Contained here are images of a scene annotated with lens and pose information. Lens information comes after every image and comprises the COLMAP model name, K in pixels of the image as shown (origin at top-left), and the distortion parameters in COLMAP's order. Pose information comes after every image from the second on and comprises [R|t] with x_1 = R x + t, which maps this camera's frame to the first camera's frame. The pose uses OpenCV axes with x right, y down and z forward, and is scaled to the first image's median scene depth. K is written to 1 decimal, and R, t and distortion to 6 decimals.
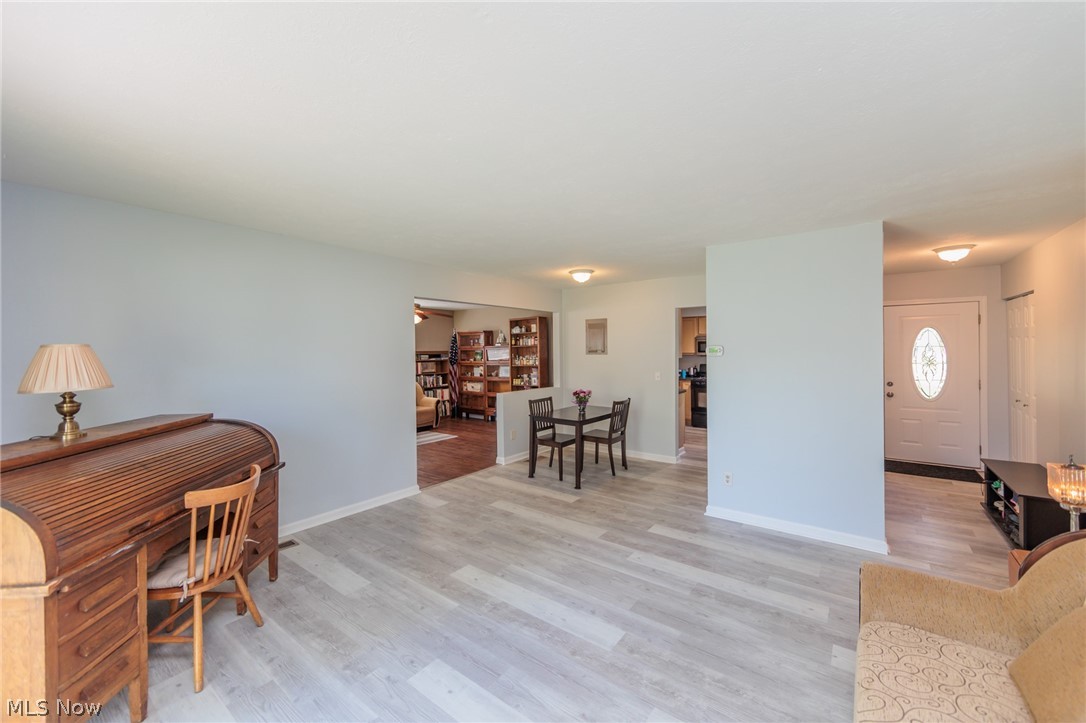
lens RADIAL K [[429.1, 0, 542.6], [0, 429.1, 356.5], [0, 0, 1]] dist [-0.001388, -0.000199]
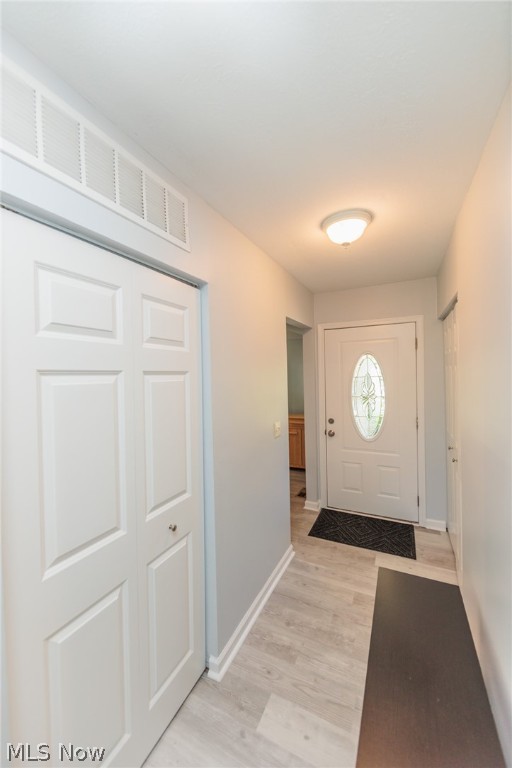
lens RADIAL K [[300.2, 0, 253.6], [0, 300.2, 380.8], [0, 0, 1]] dist [-0.000719, -0.000186]
pose [[0.984246, -0.014079, 0.176242, 0.626644], [0.012377, 0.999866, 0.010755, -0.026285], [-0.176370, -0.008404, 0.984288, 0.500543]]
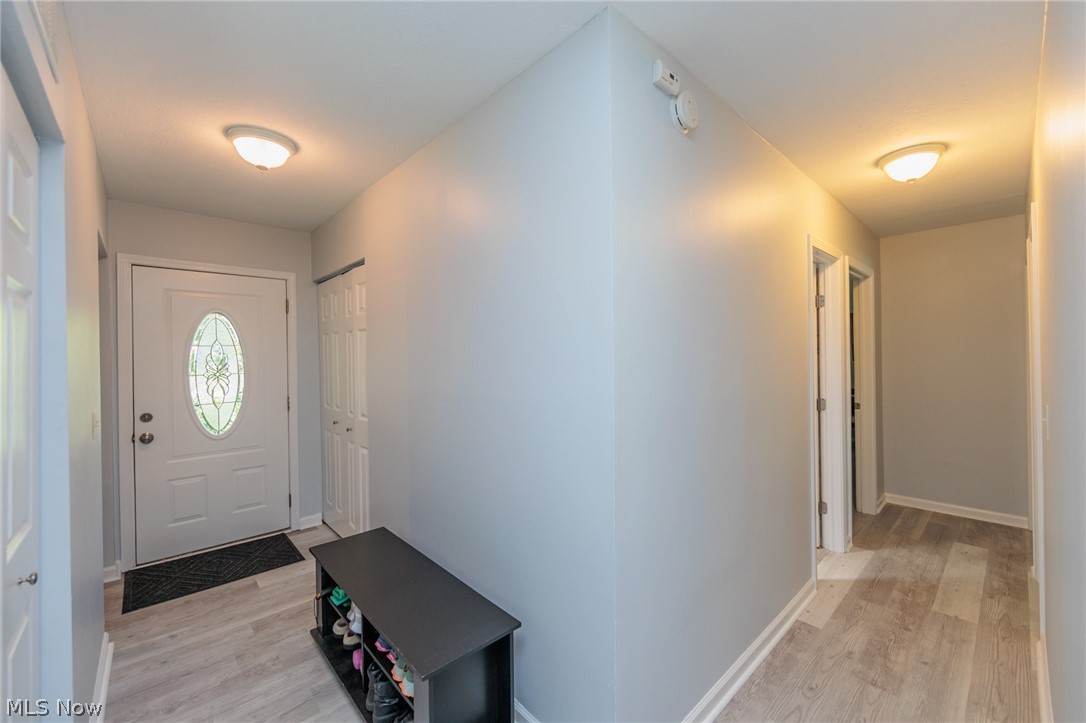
lens RADIAL K [[424.5, 0, 545.9], [0, 424.5, 355.6], [0, 0, 1]] dist [-0.000719, -0.000186]
pose [[0.178002, 0.009467, 0.983985, 0.448240], [0.021396, 0.999680, -0.013488, 0.008457], [-0.983797, 0.023454, 0.177743, 0.496367]]
